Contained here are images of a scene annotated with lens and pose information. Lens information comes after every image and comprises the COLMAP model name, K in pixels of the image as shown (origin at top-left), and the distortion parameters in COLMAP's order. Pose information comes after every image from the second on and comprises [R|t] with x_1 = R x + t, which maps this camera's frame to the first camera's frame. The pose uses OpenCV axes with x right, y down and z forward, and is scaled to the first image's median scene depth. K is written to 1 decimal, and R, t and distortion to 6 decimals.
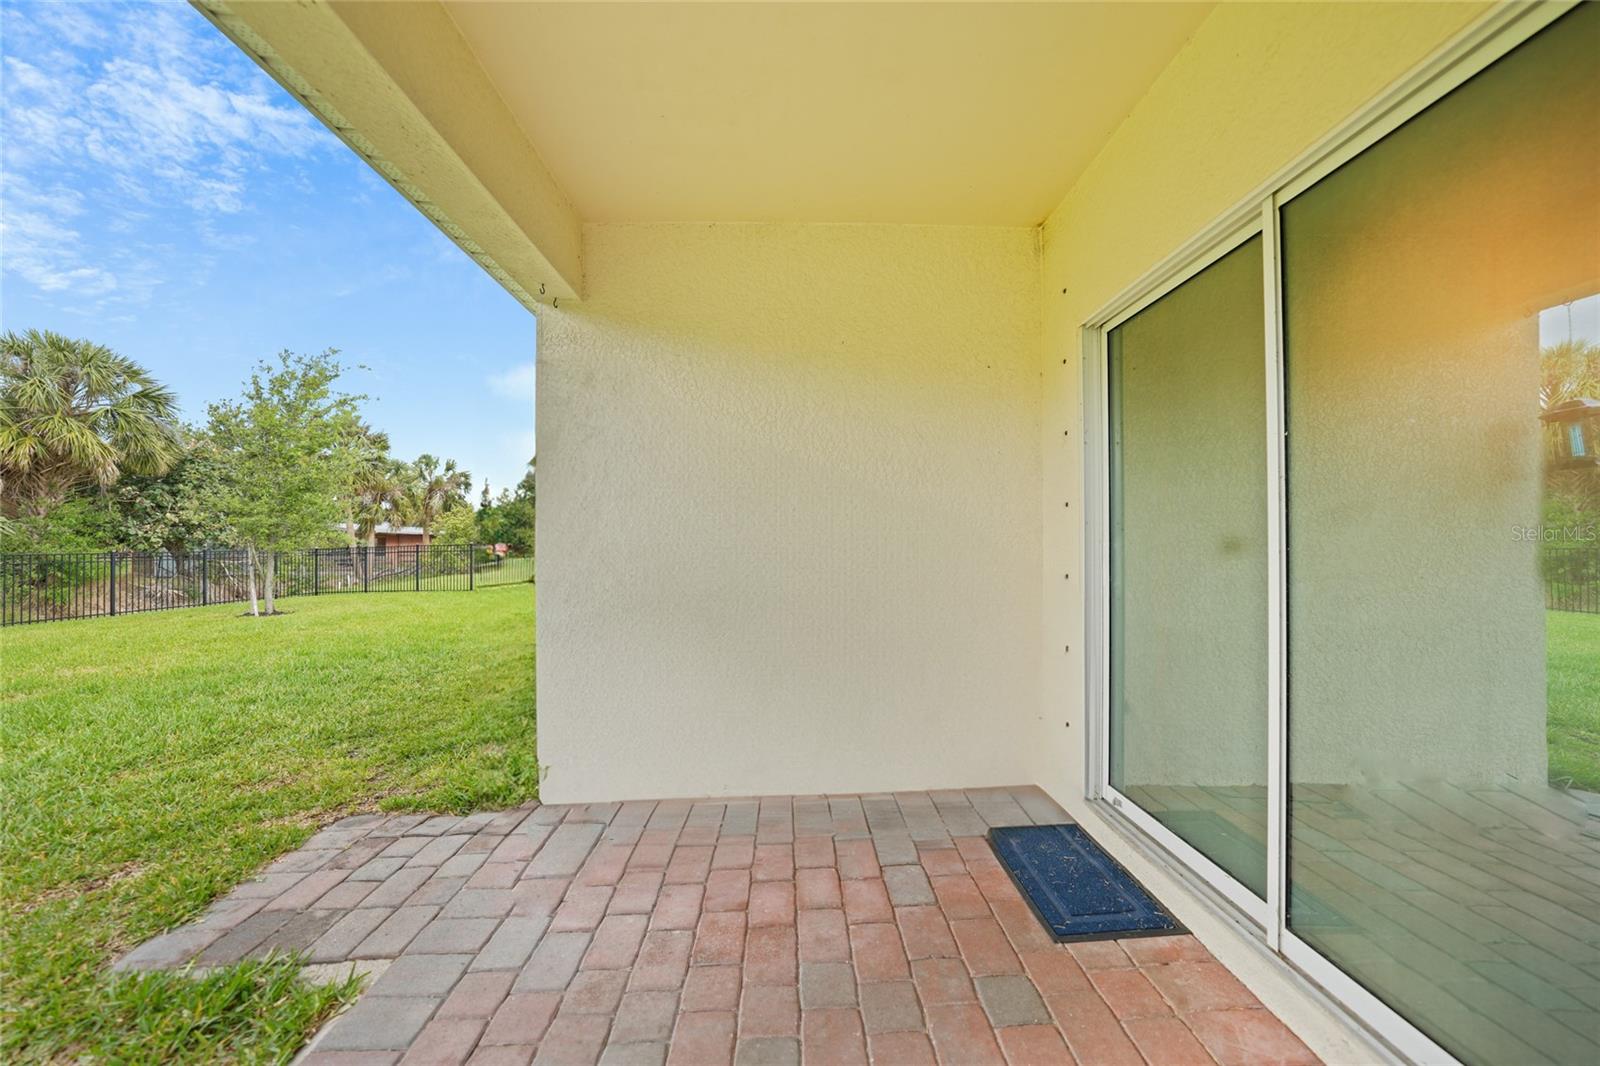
lens RADIAL K [[552.3, 0, 801.6], [0, 552.3, 529.1], [0, 0, 1]] dist [-0.018908, 0.000192]
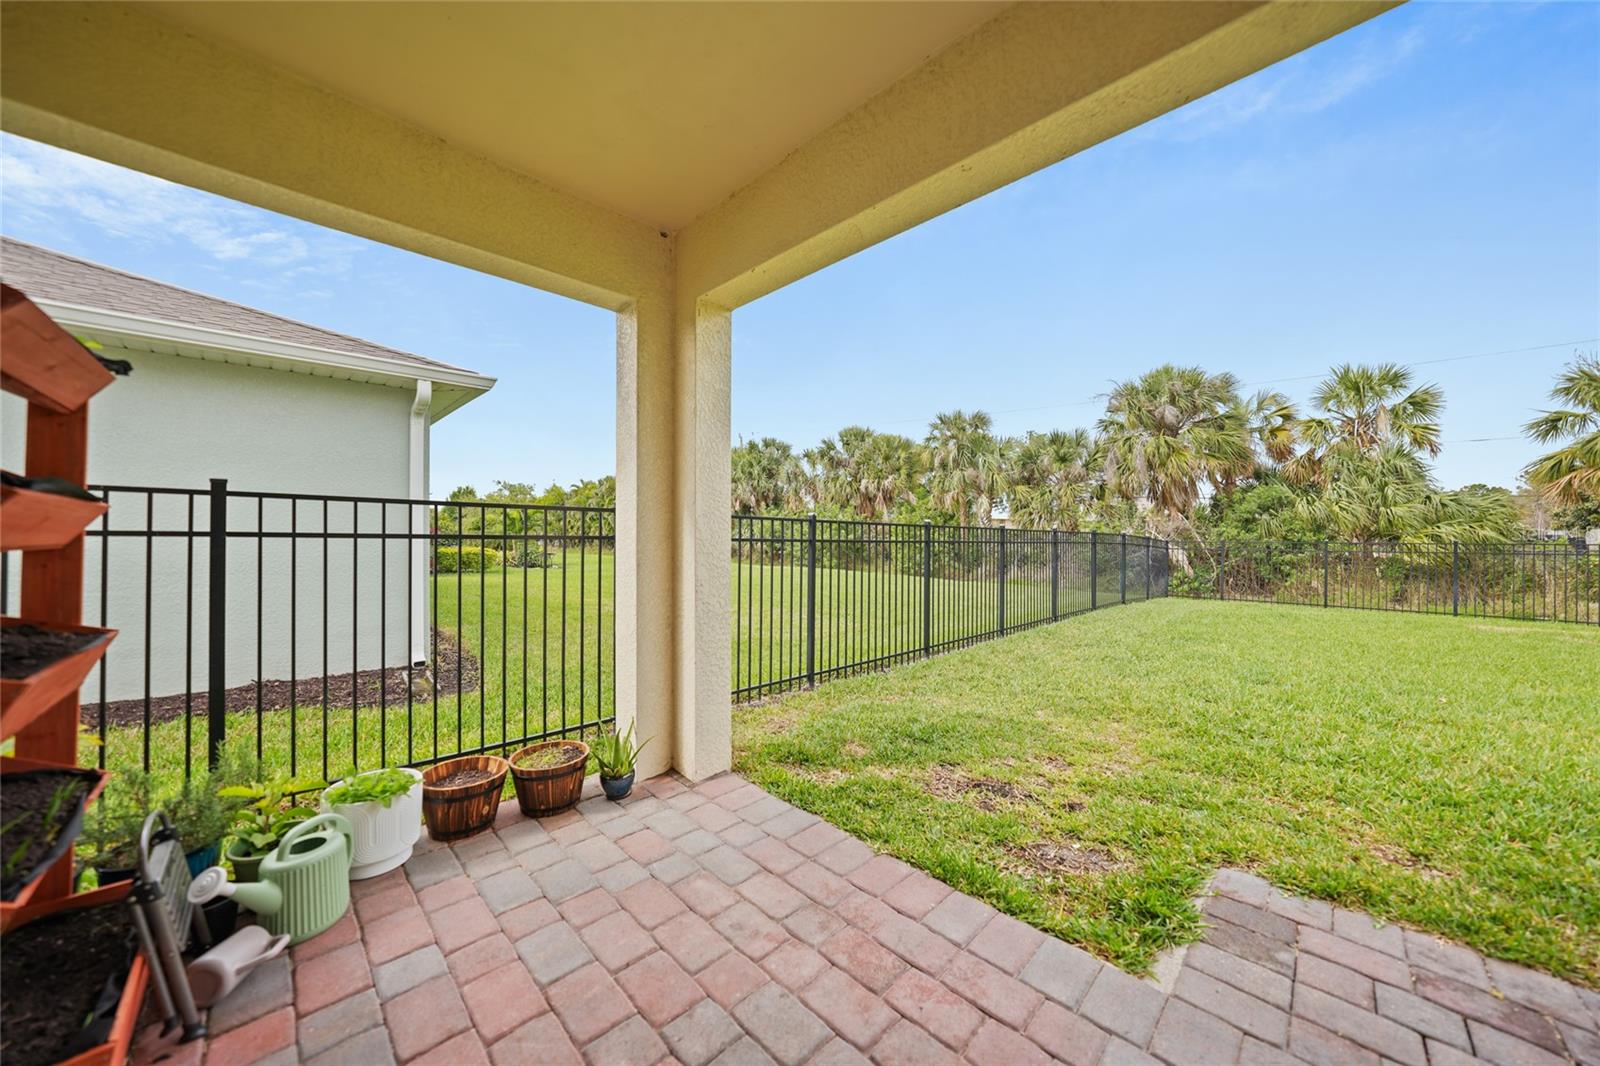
lens RADIAL K [[552.3, 0, 801.6], [0, 552.3, 529.1], [0, 0, 1]] dist [-0.018908, 0.000192]
pose [[-0.729646, -0.017446, -0.683602, 0.298716], [-0.007754, 0.999821, -0.017240, 0.067553], [0.683781, -0.007279, -0.729651, 1.273430]]
